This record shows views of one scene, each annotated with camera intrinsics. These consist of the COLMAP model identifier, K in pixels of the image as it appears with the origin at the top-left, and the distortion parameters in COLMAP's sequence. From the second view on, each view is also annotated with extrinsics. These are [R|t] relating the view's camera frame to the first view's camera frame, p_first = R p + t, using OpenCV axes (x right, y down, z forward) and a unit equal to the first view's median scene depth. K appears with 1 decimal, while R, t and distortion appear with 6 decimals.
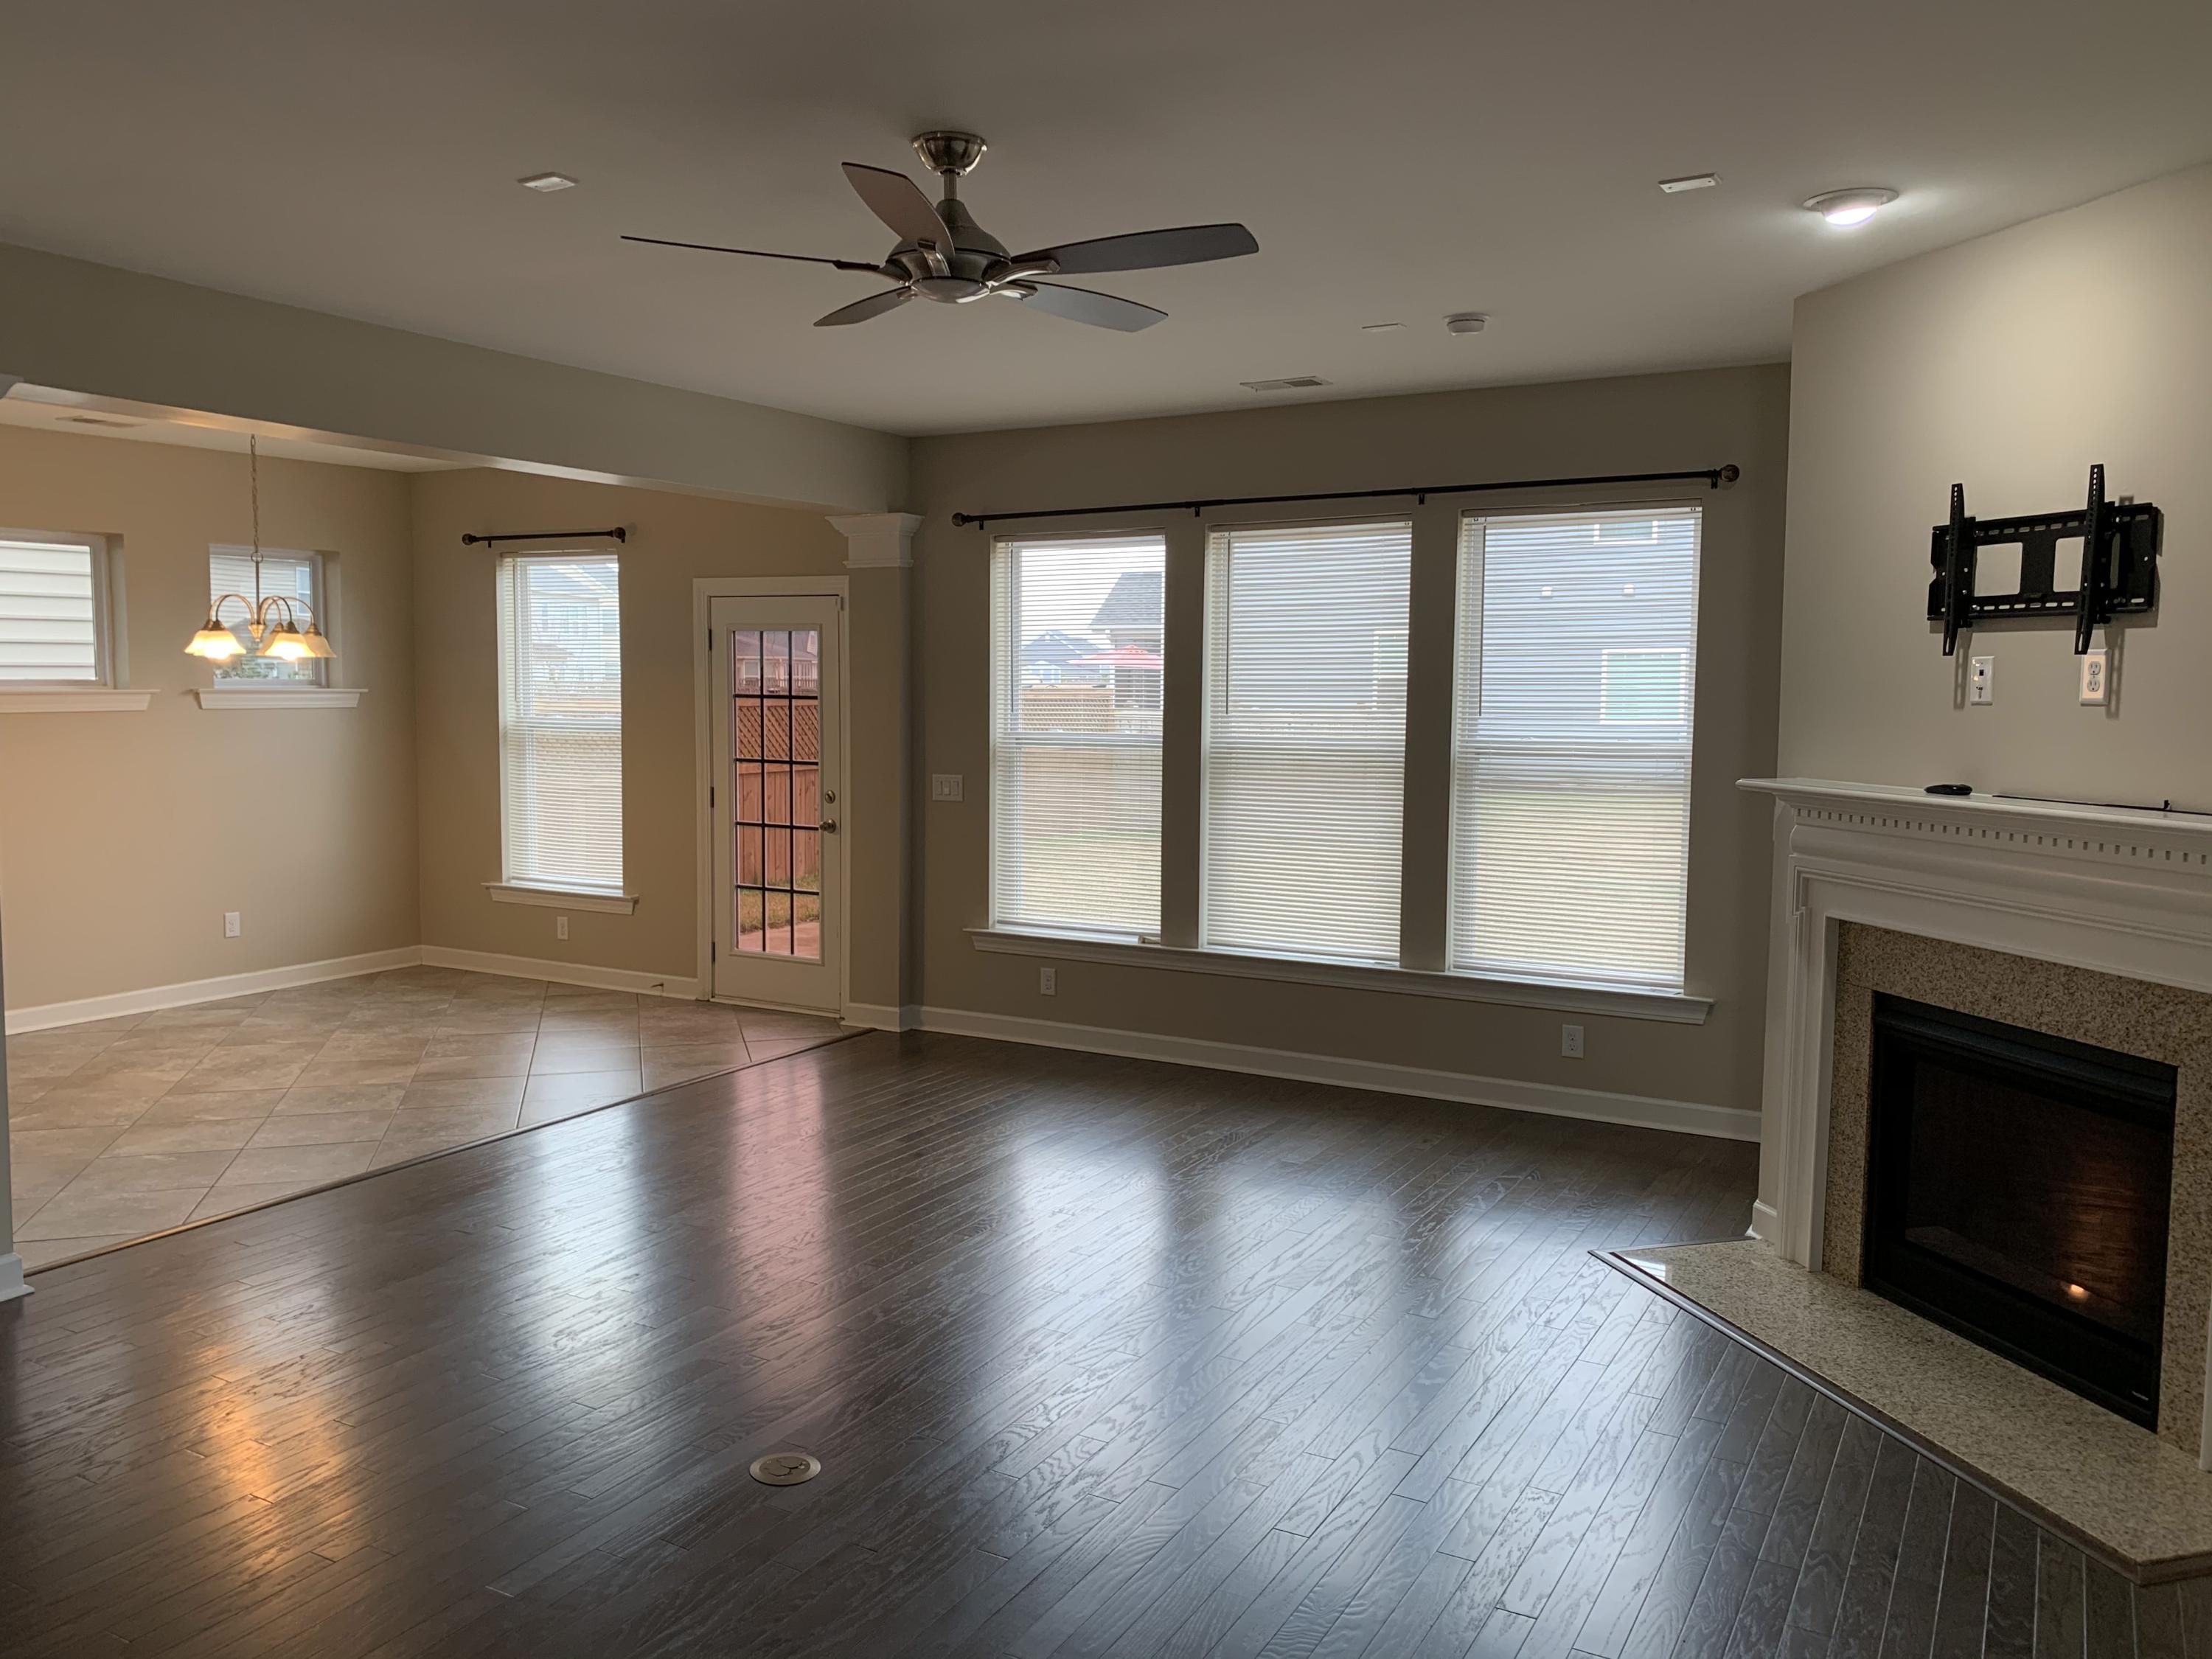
lens RADIAL K [[1665.2, 0, 1115.1], [0, 1665.2, 835.4], [0, 0, 1]] dist [0.070943, -0.085581]
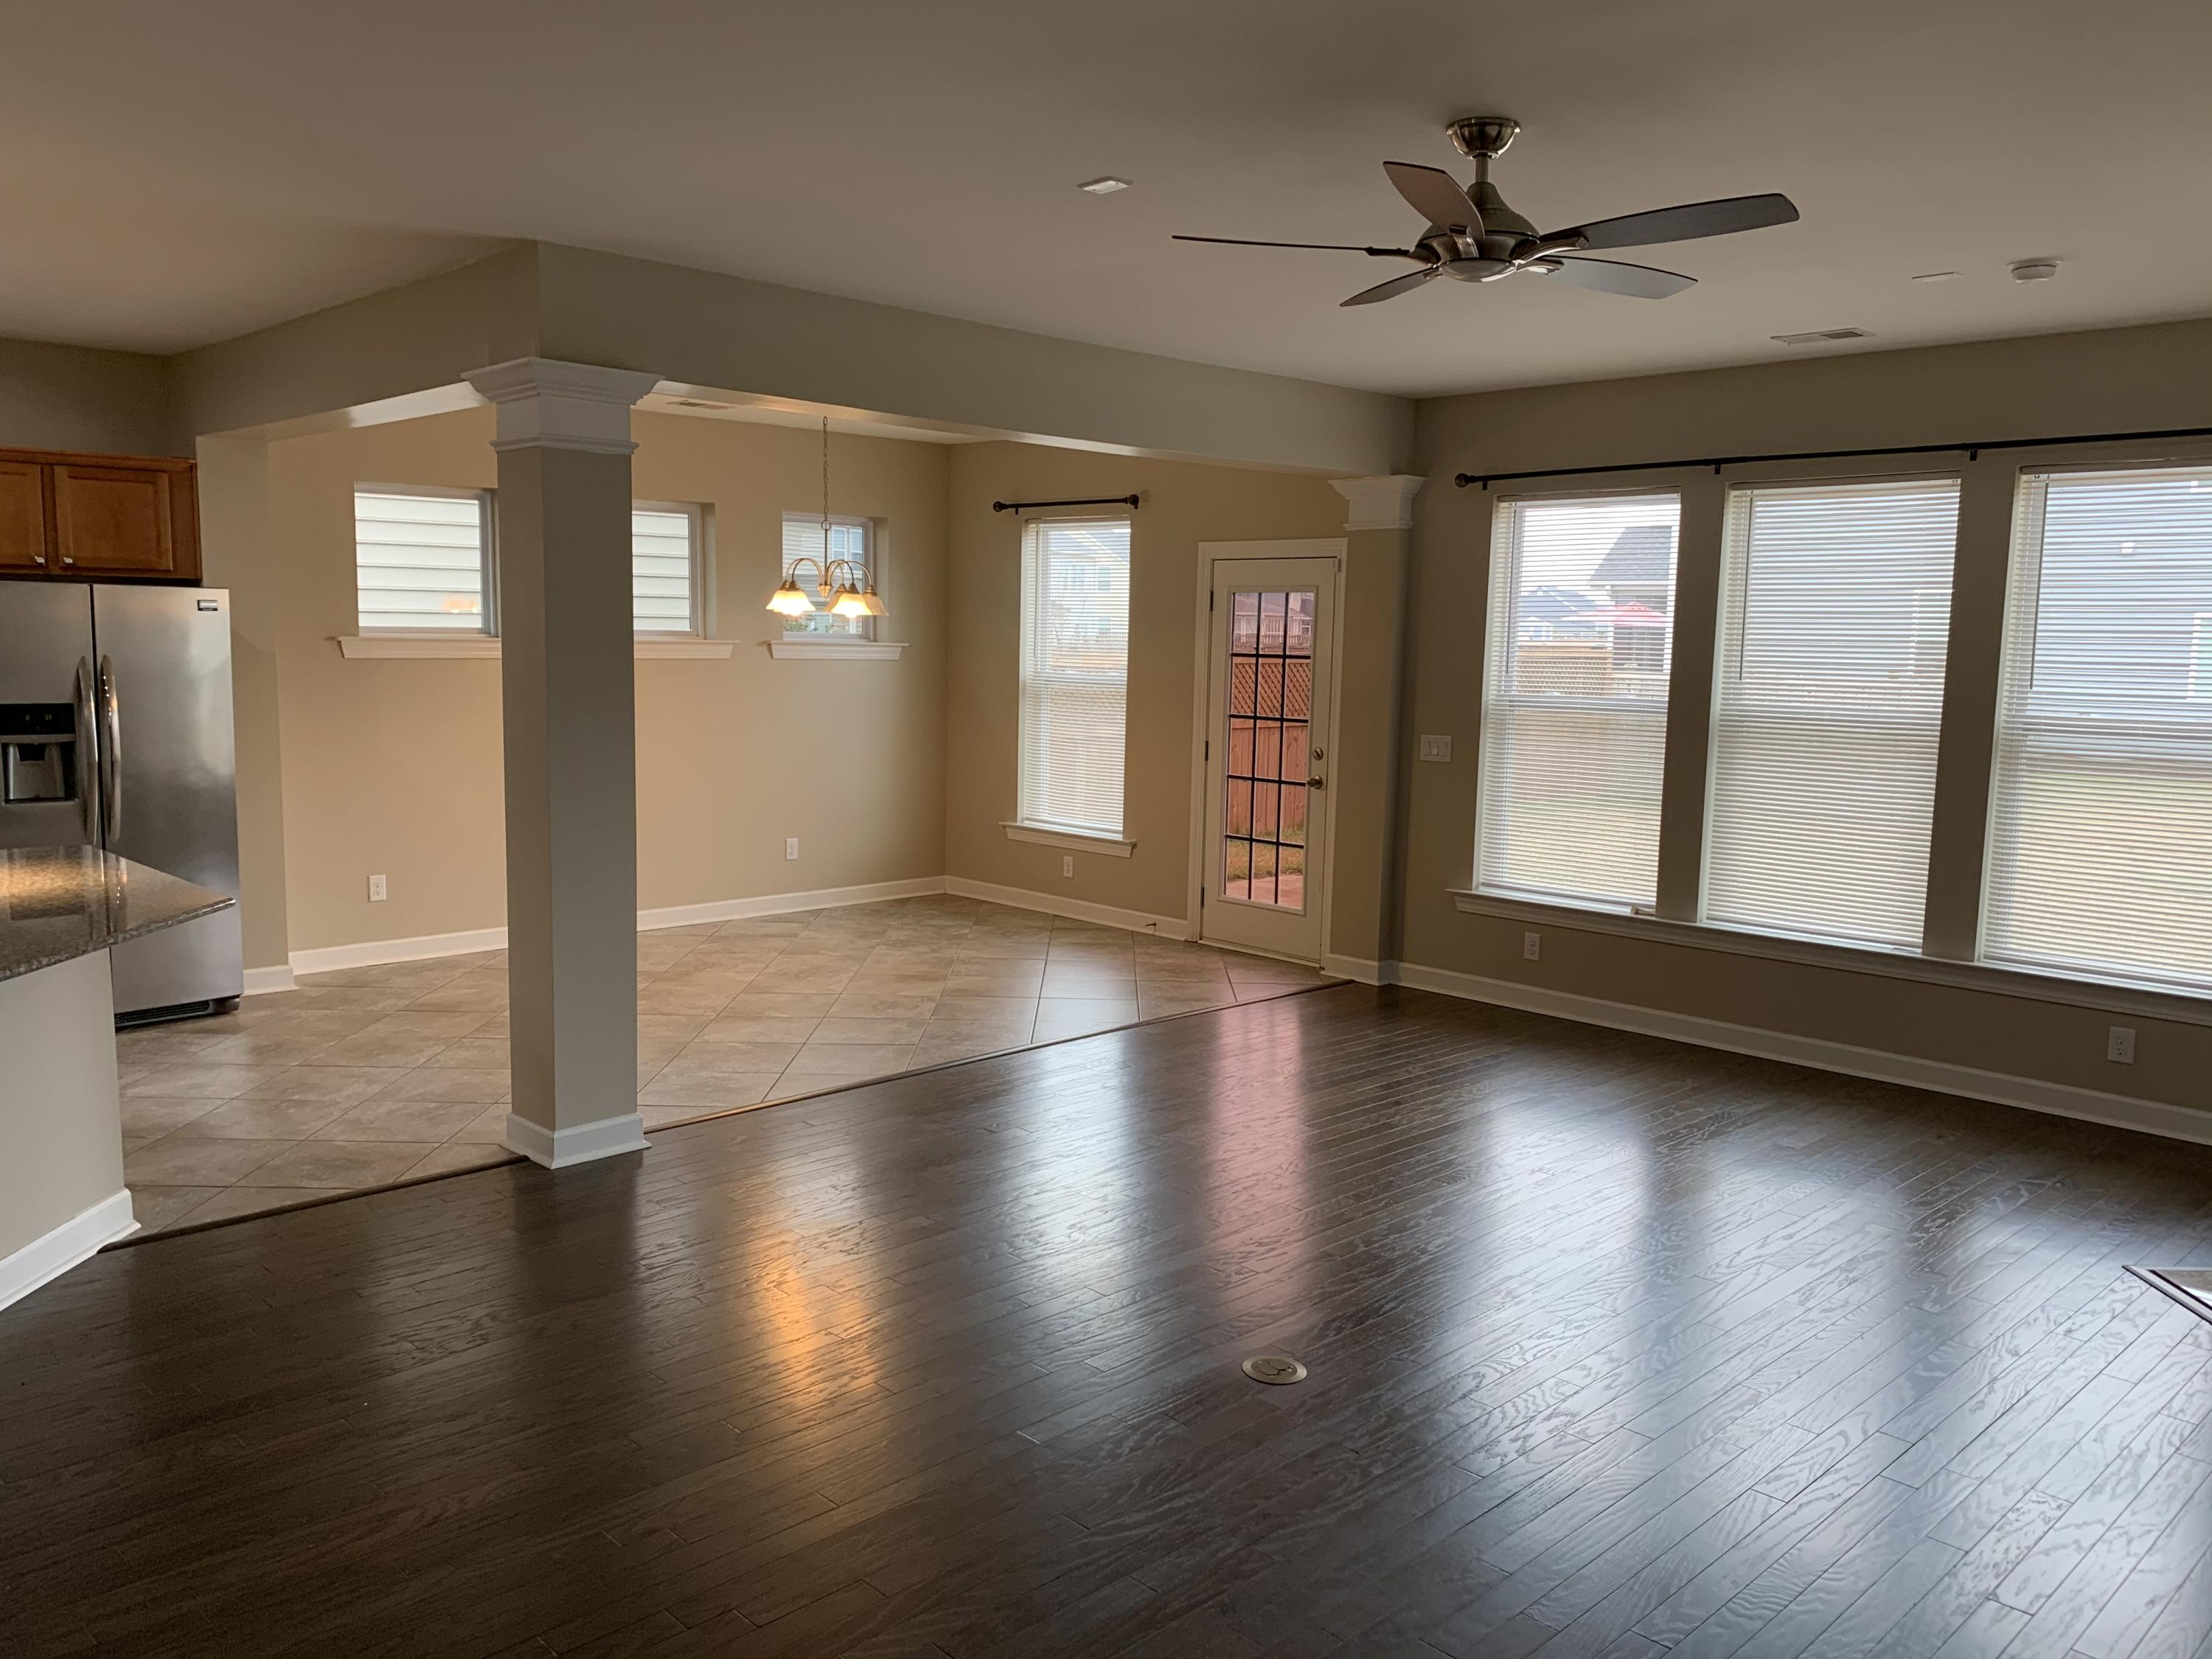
lens RADIAL K [[1665.2, 0, 1115.1], [0, 1665.2, 835.4], [0, 0, 1]] dist [0.070943, -0.085581]
pose [[0.959801, 0.046264, -0.276844, -0.005921], [-0.039089, 0.998743, 0.031381, 0.000004], [0.277948, -0.019298, 0.960402, -0.043024]]
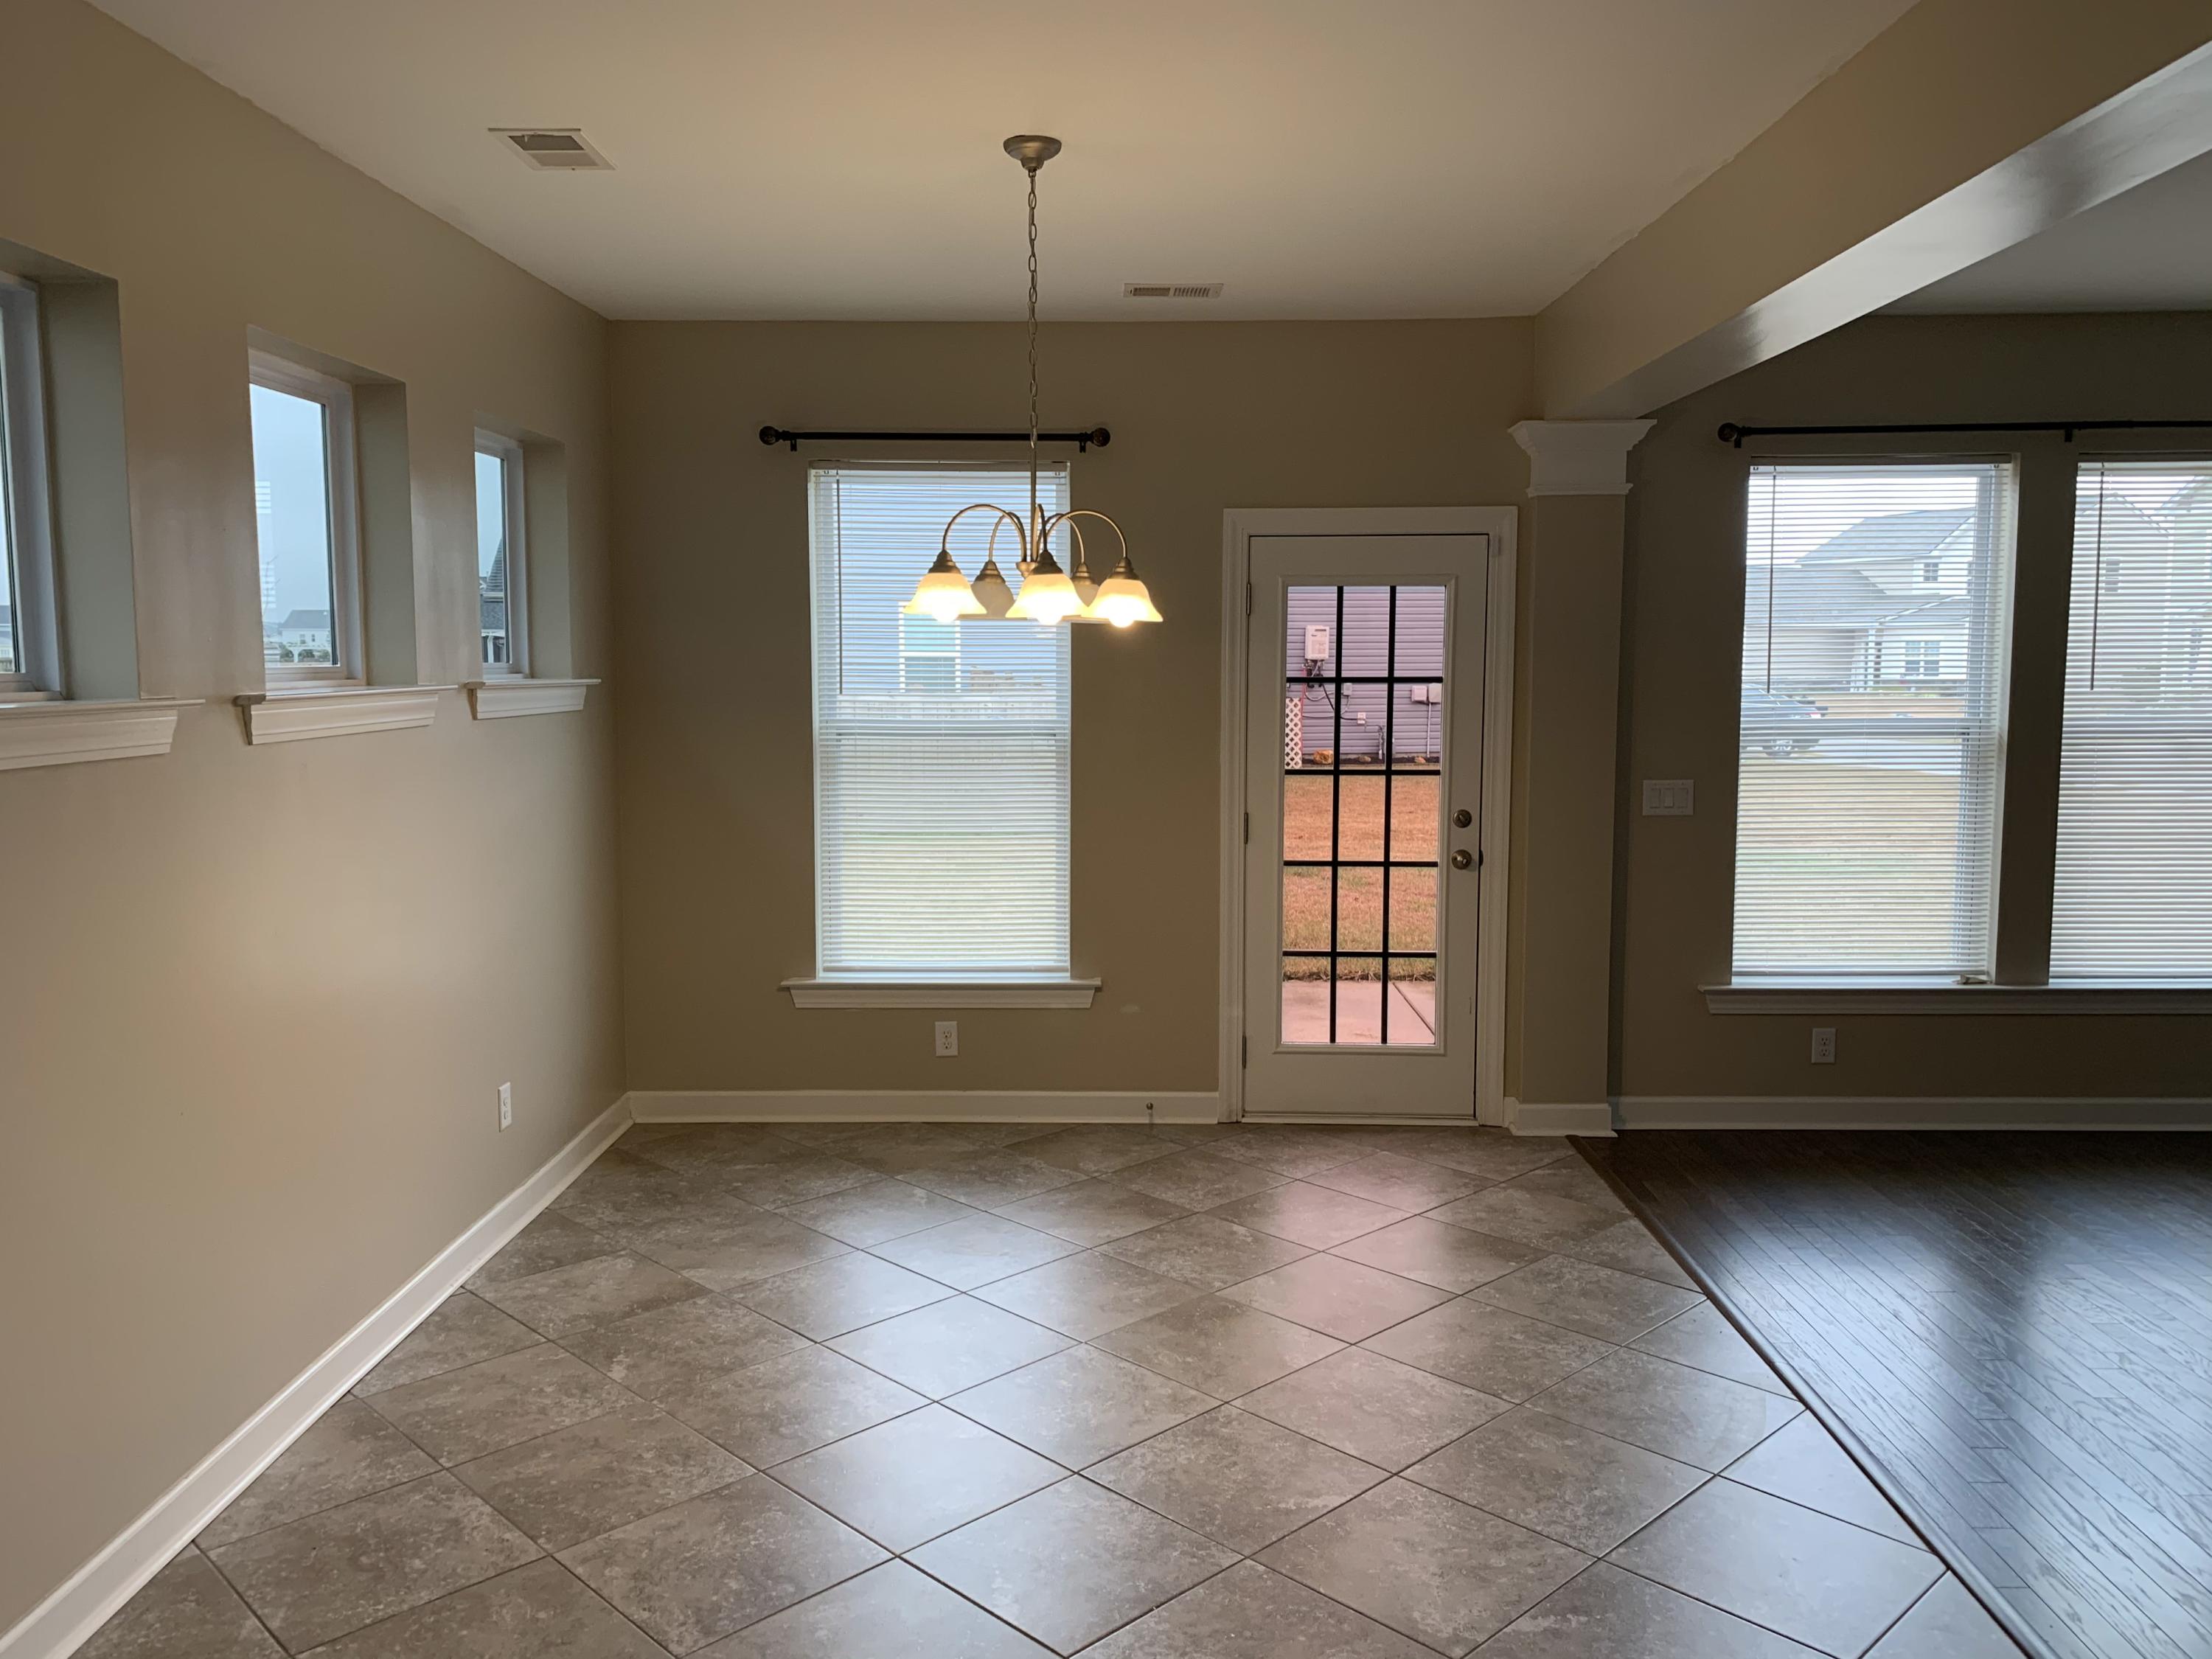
lens RADIAL K [[1731.4, 0, 1106.0], [0, 1731.4, 829.5], [0, 0, 1]] dist [0.034252, -0.002324]
pose [[0.885156, -0.051221, 0.462467, -1.011503], [0.051143, 0.998610, 0.012717, -0.055347], [-0.462476, 0.012396, 0.886545, 0.642786]]
